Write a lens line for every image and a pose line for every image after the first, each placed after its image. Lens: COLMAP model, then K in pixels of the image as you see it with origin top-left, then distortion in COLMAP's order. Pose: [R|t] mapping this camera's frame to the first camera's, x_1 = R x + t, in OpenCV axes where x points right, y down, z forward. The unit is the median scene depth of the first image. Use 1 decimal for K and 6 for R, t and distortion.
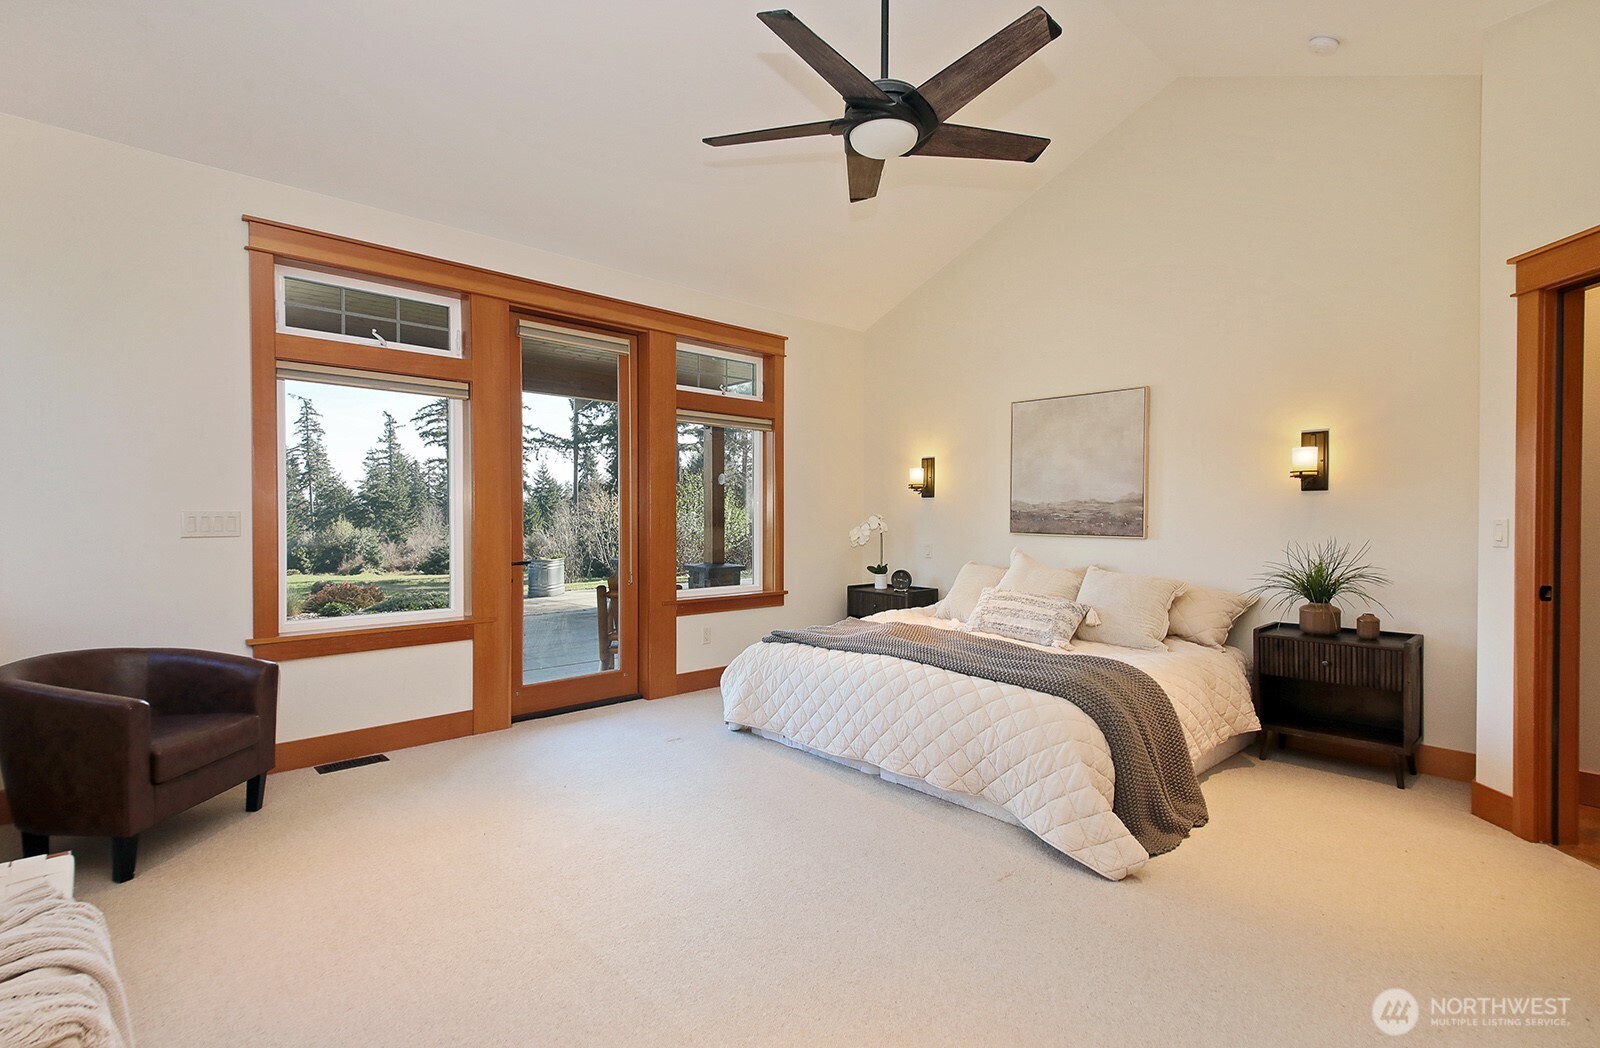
lens RADIAL K [[772.9, 0, 800.0], [0, 772.9, 524.0], [0, 0, 1]] dist [0.034027, -0.000333]
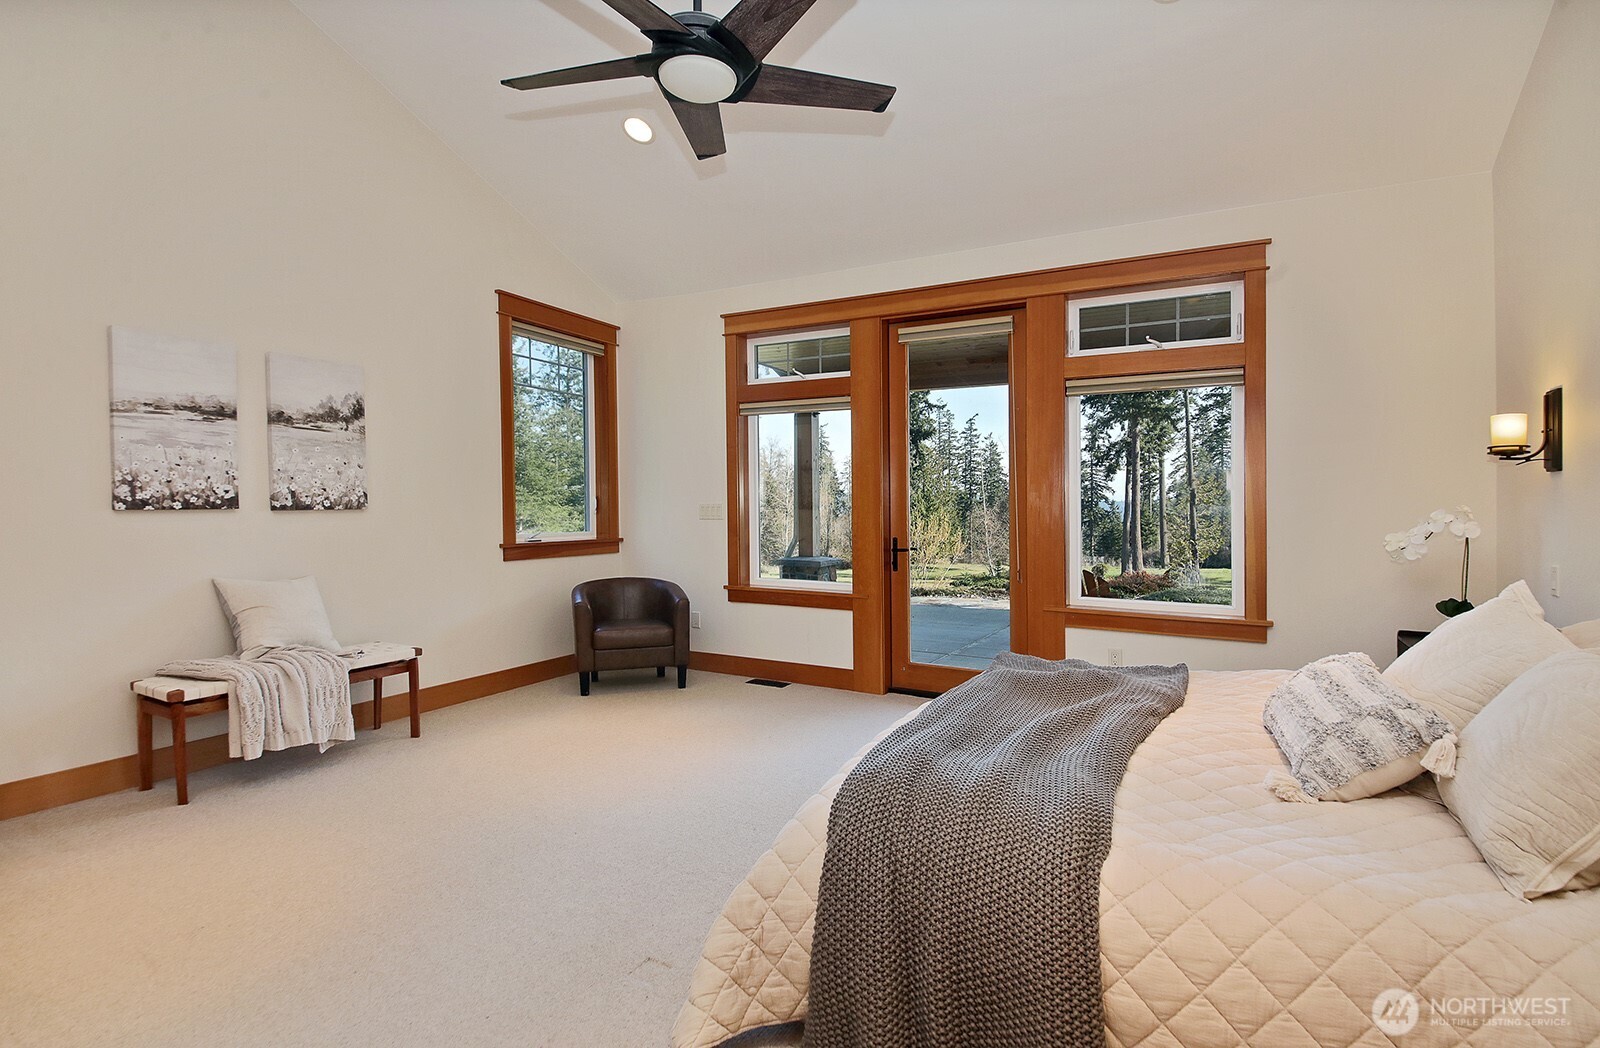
lens RADIAL K [[748.8, 0, 847.3], [0, 748.8, 504.6], [0, 0, 1]] dist [0.000191, -0.000139]
pose [[0.311816, -0.001478, -0.950141, 0.616241], [-0.016492, 0.999840, -0.006968, -0.004556], [0.949999, 0.017842, 0.311742, 0.594788]]
